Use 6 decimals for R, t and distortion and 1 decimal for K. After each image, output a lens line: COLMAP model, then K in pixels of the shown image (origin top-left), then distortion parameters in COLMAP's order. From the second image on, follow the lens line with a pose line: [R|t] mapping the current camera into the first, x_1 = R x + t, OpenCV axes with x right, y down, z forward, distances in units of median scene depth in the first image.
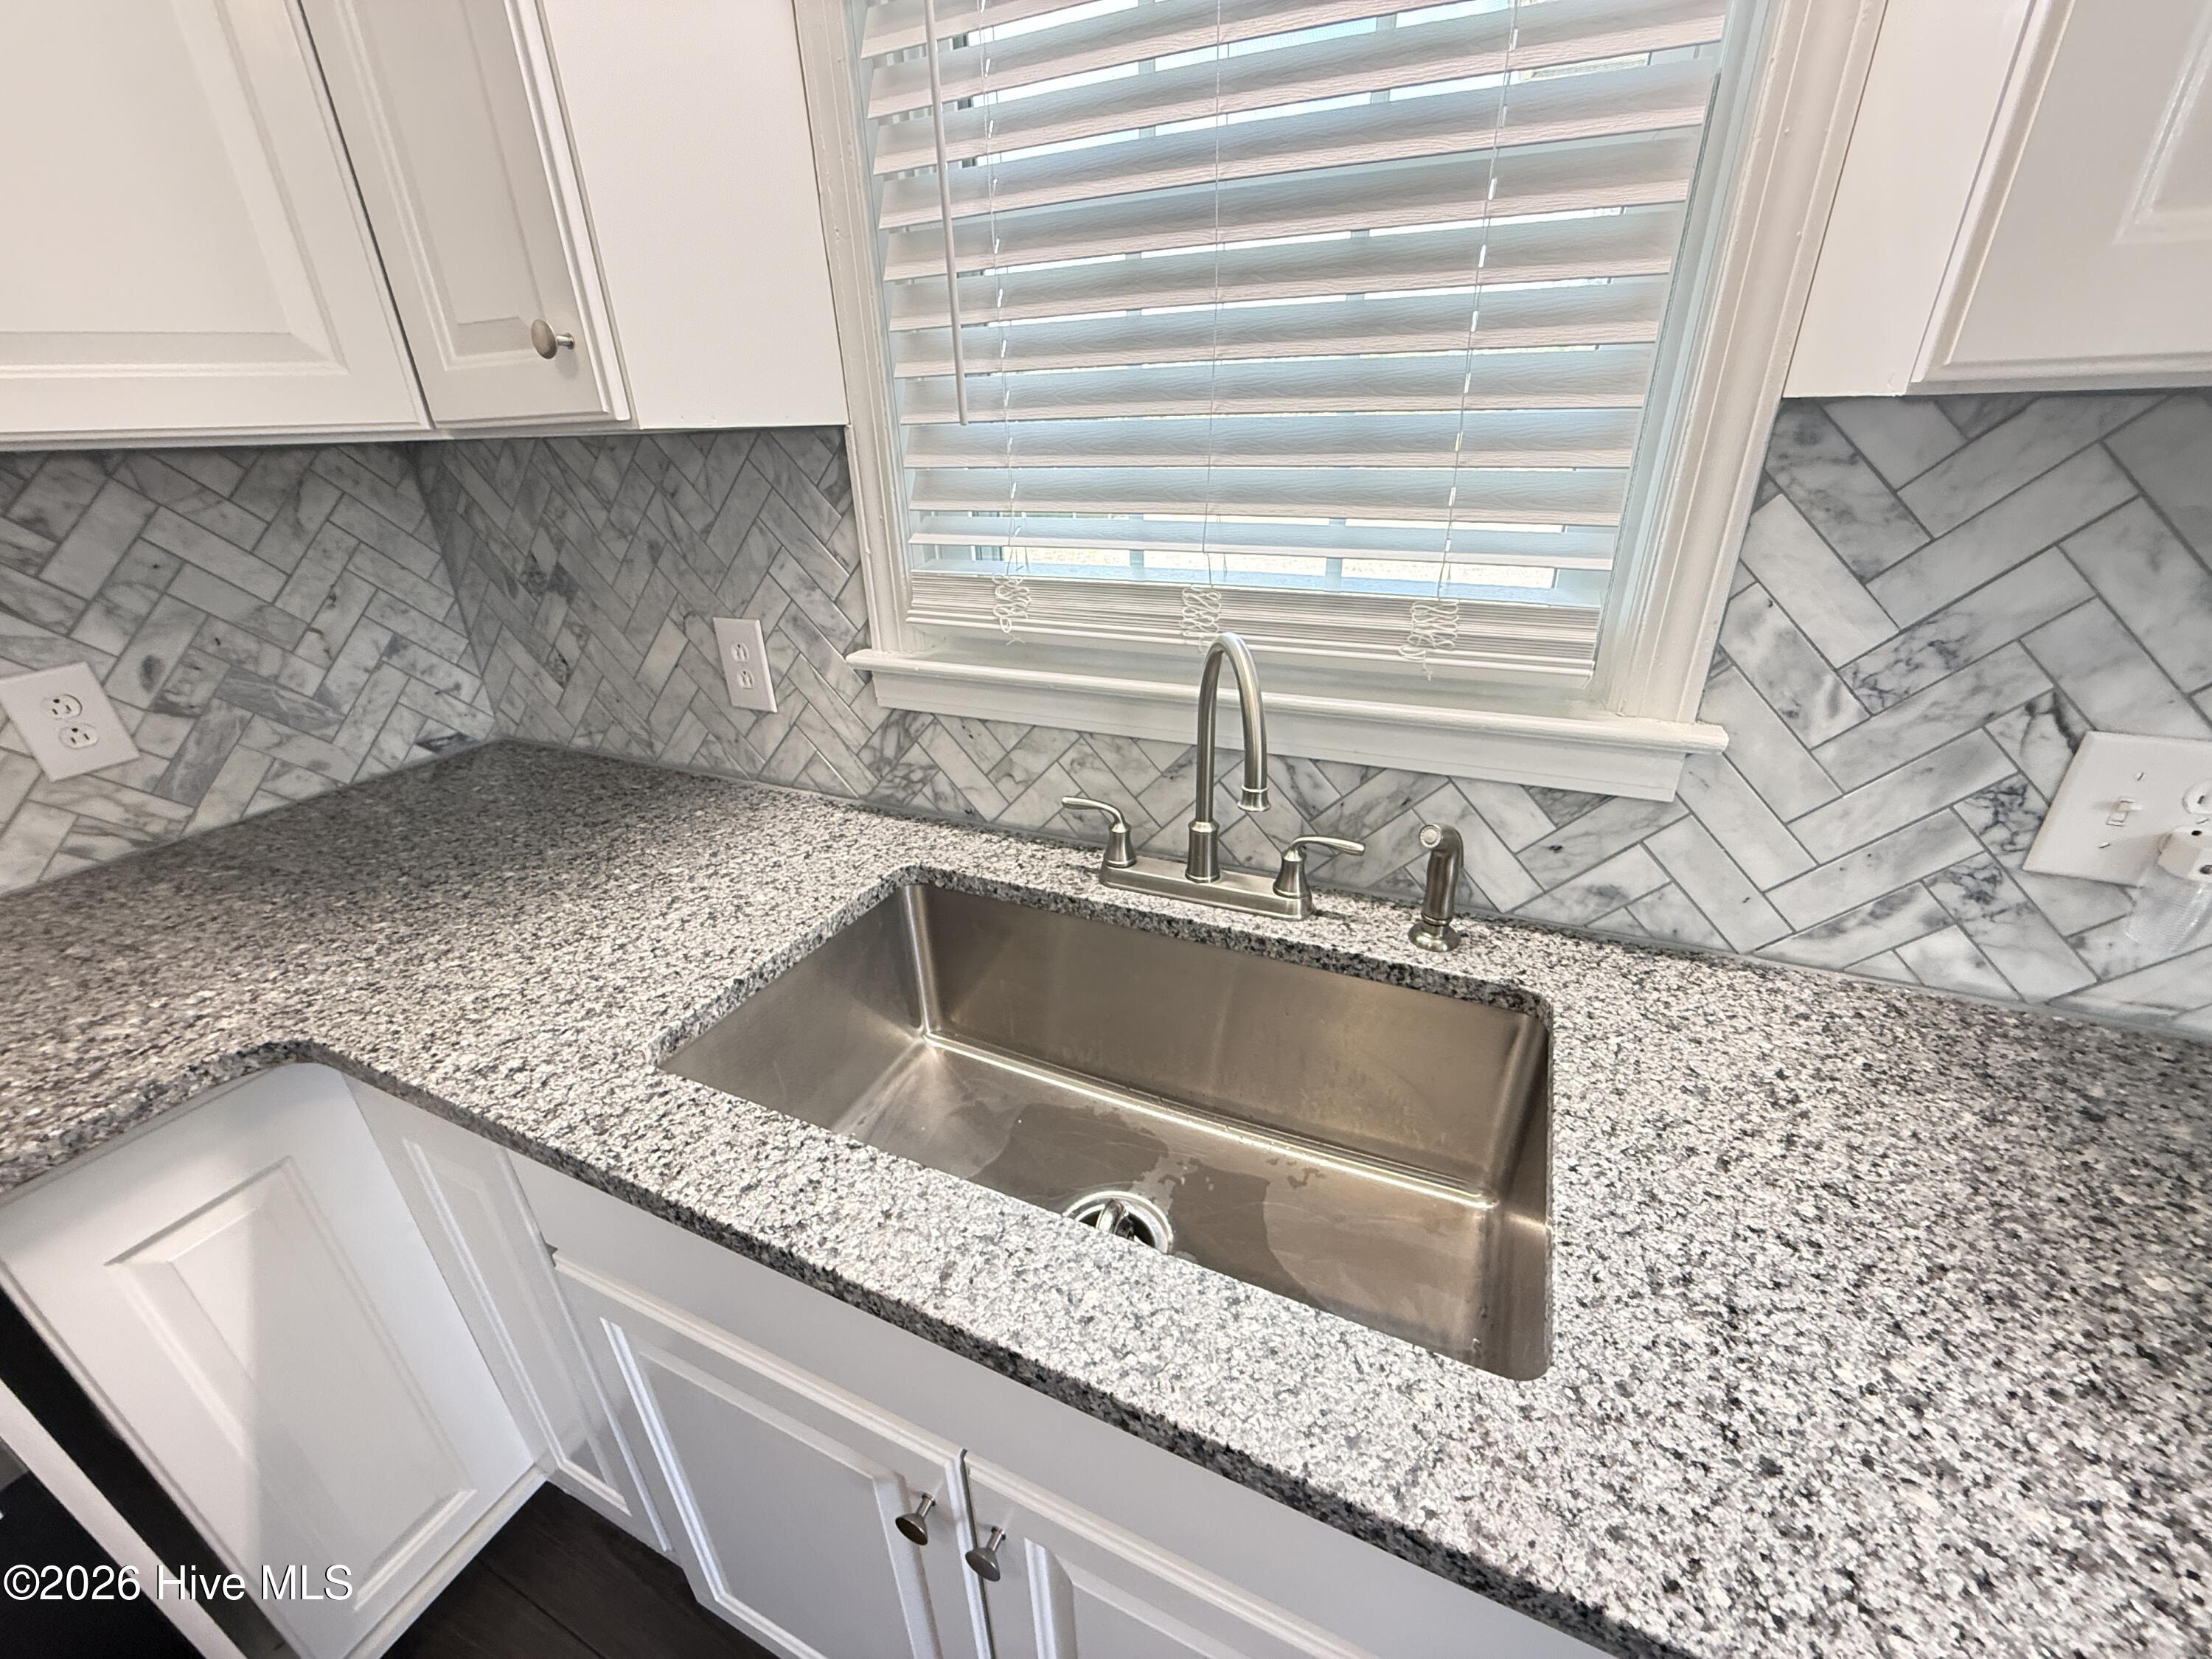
lens RADIAL K [[881.8, 0, 1097.5], [0, 881.8, 831.2], [0, 0, 1]] dist [0.000124, -0.000030]
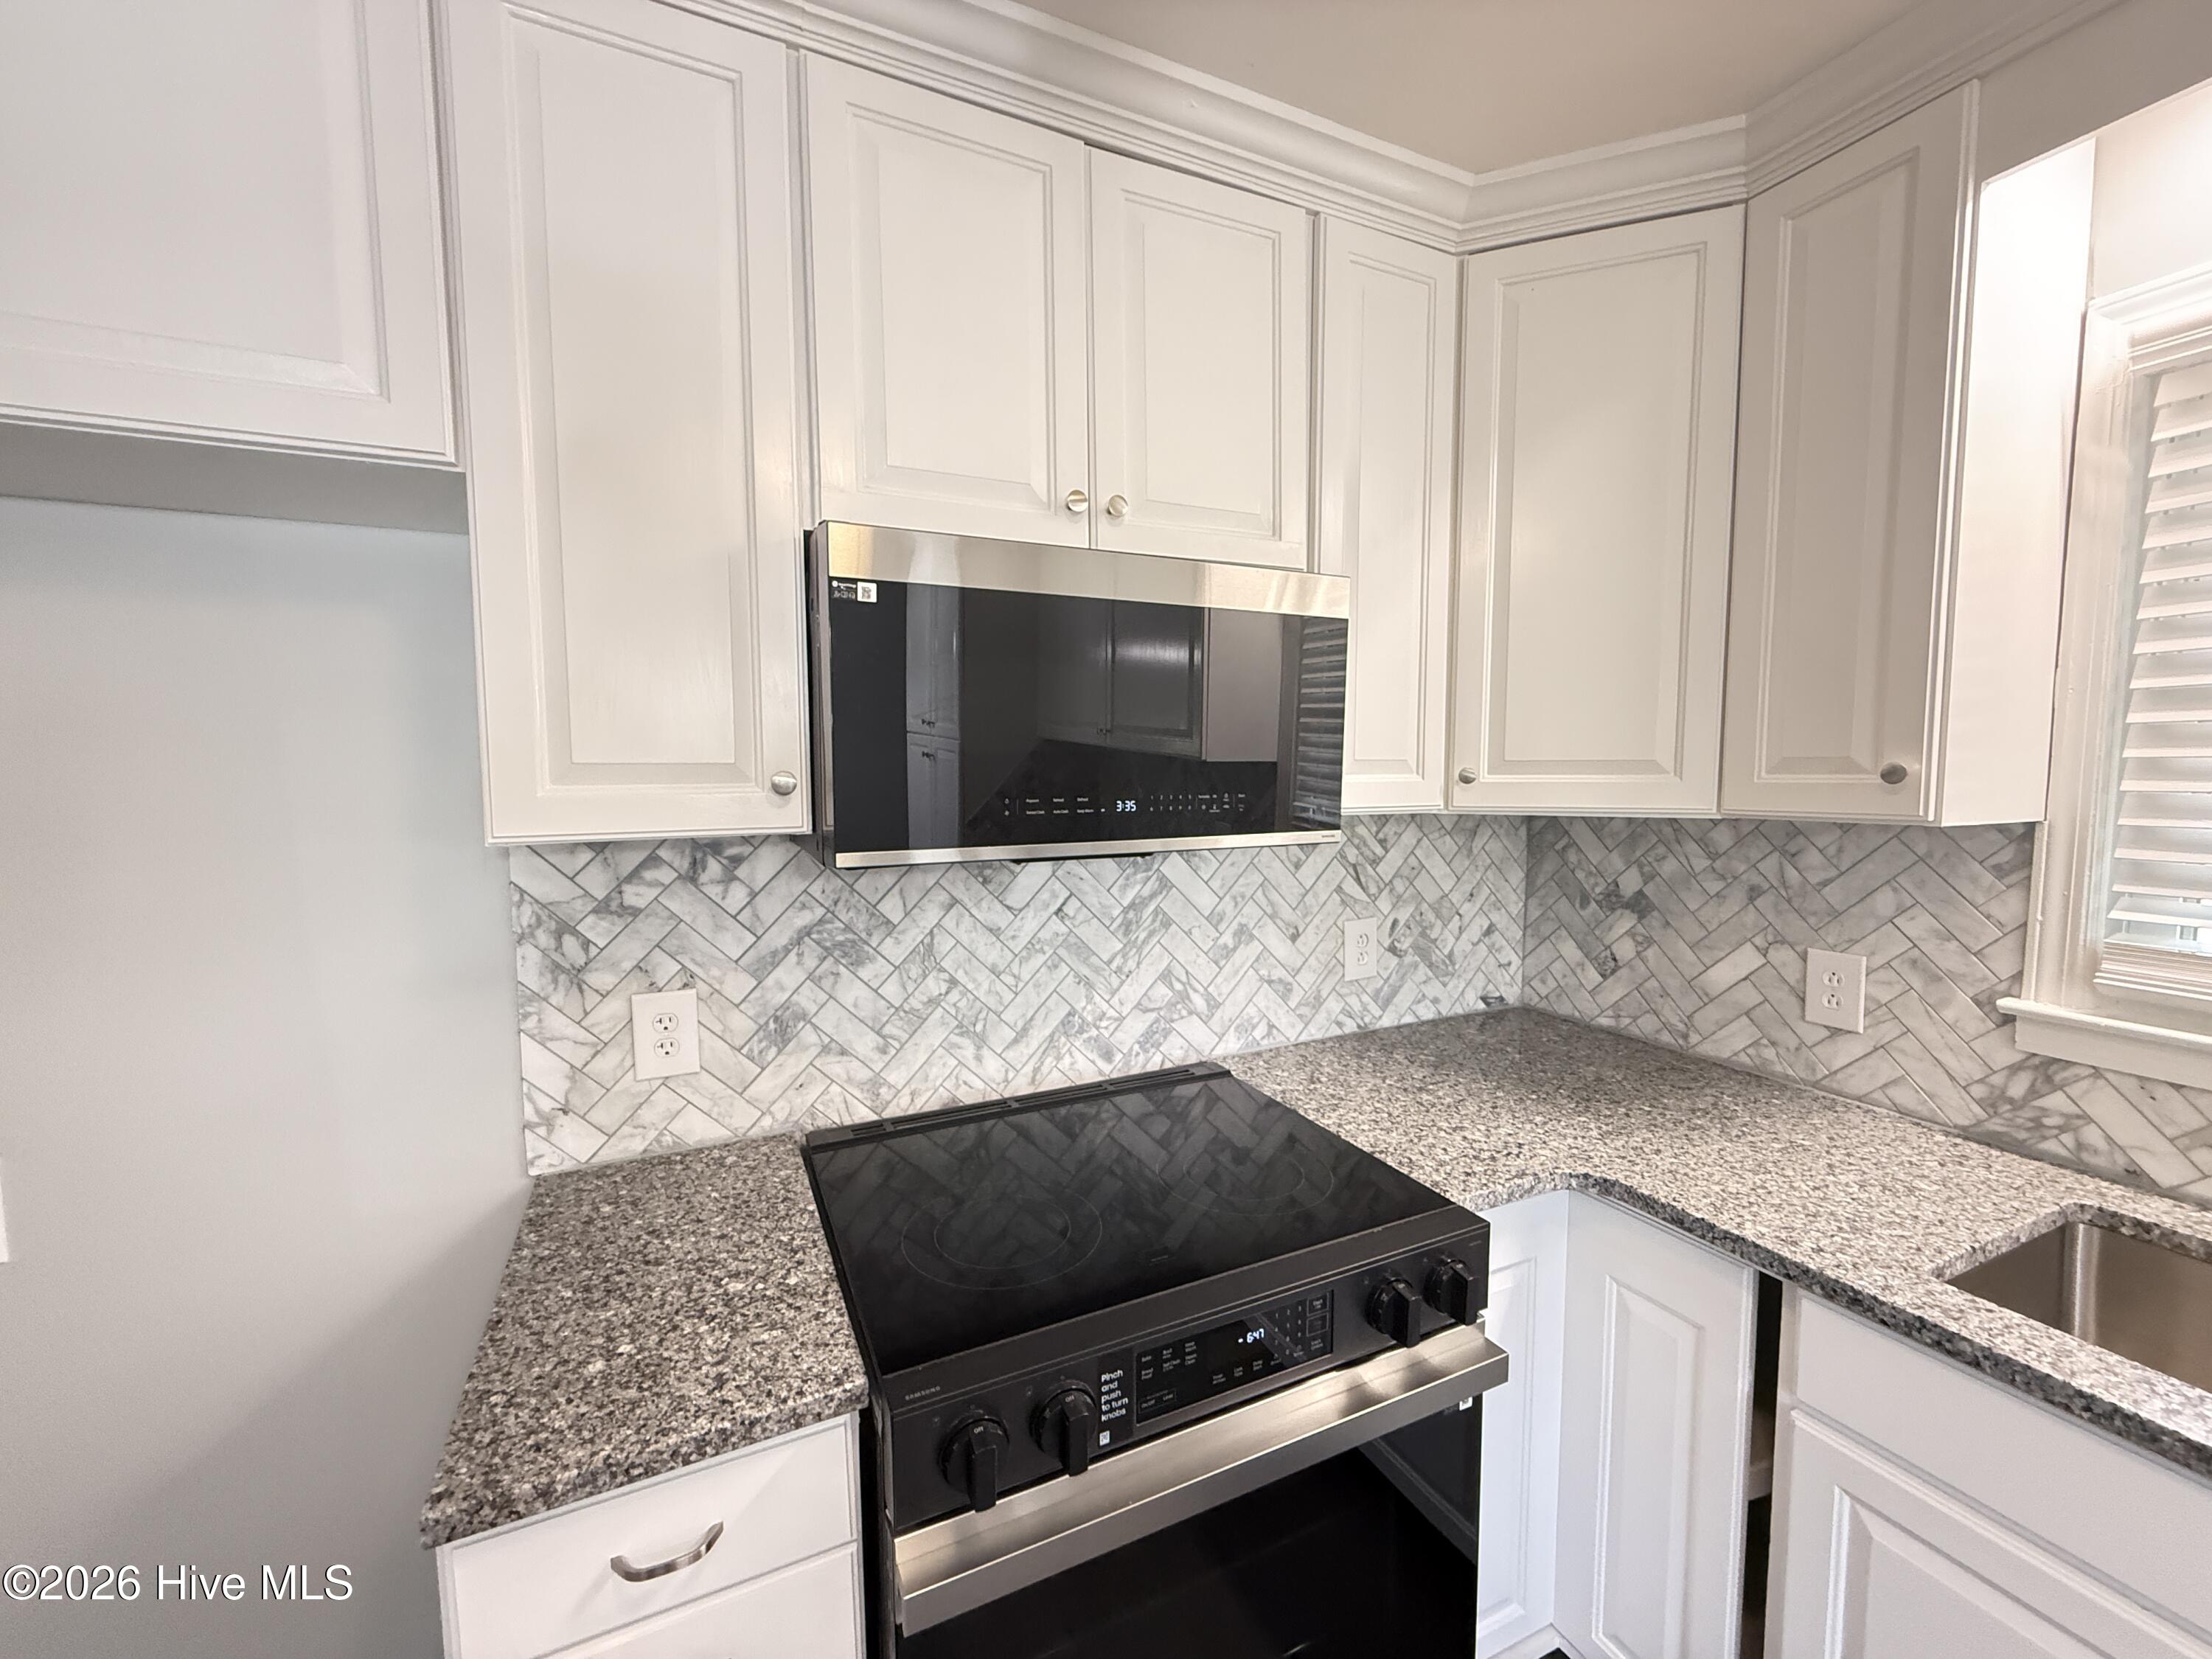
lens RADIAL K [[881.8, 0, 1100.6], [0, 881.8, 830.6], [0, 0, 1]] dist [0.000124, -0.000030]
pose [[0.760463, 0.071405, -0.645444, -0.433589], [-0.289449, 0.927011, -0.238475, 0.206527], [0.581305, 0.368174, 0.725625, -0.593821]]
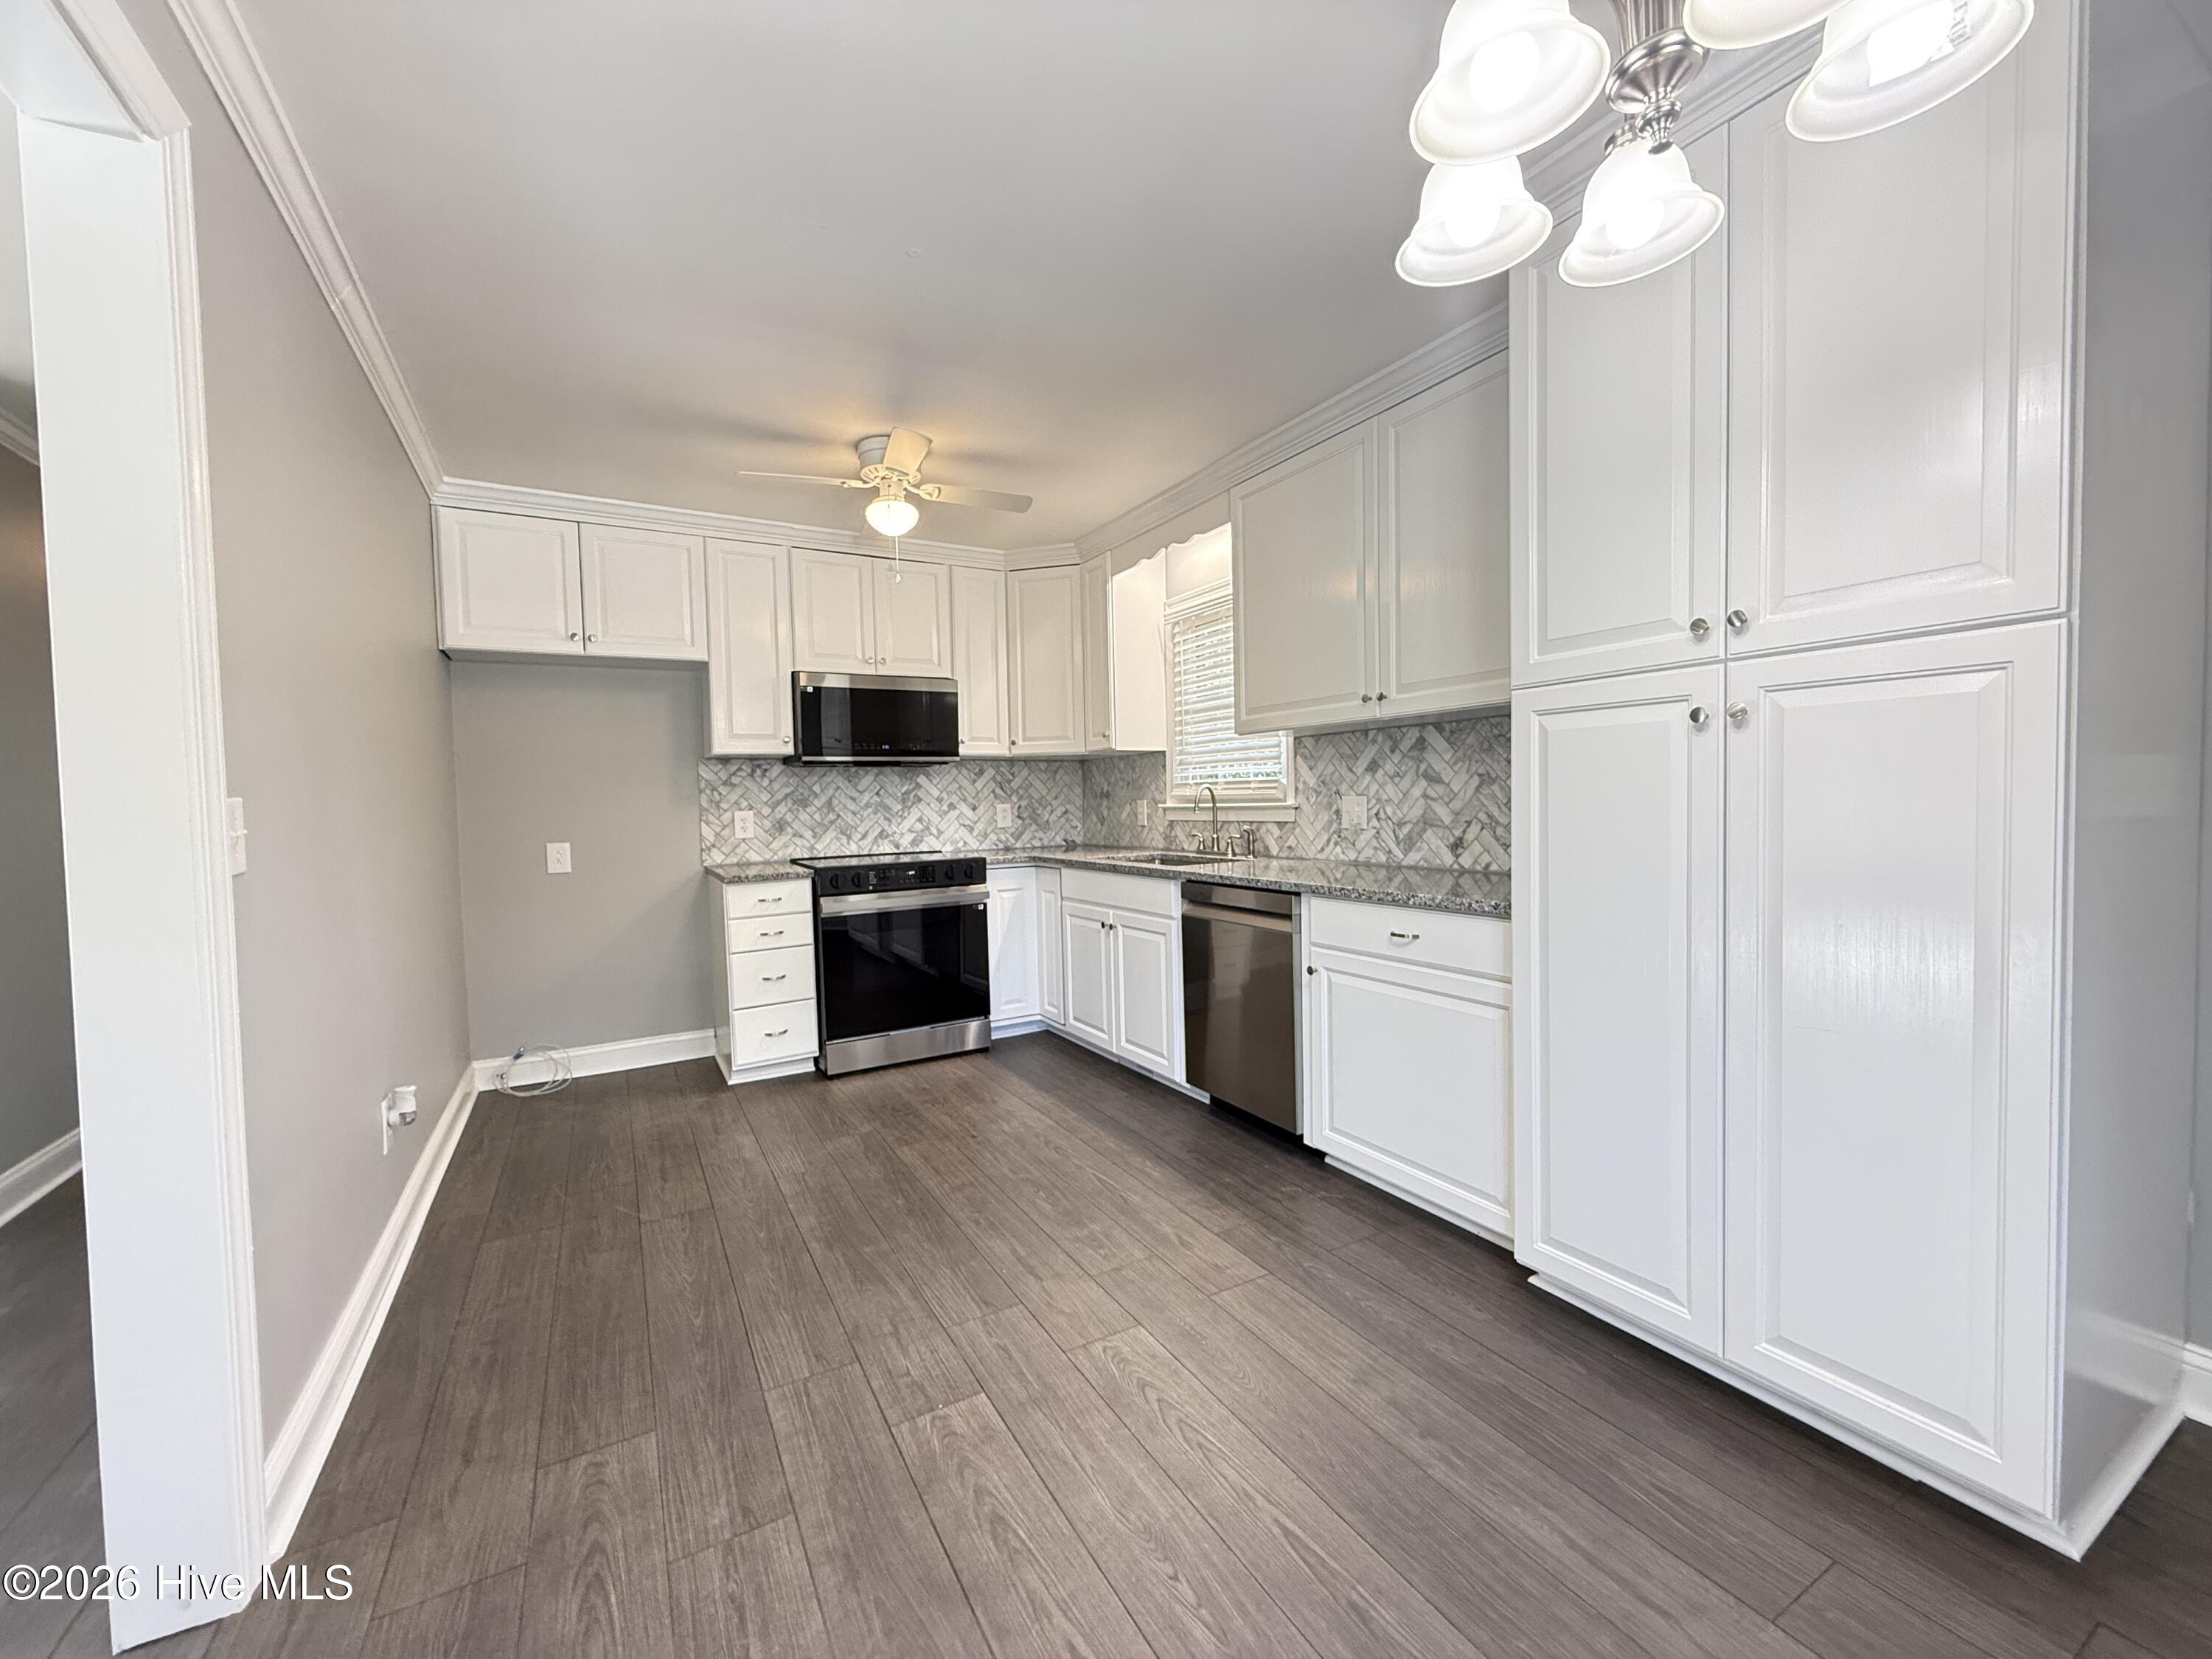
lens RADIAL K [[881.8, 0, 1106.2], [0, 881.8, 835.8], [0, 0, 1]] dist [0.000124, -0.000030]
pose [[0.818489, 0.030995, -0.573686, 1.687873], [-0.241347, 0.924714, -0.294375, 1.081962], [0.521371, 0.379400, 0.764348, -1.953725]]
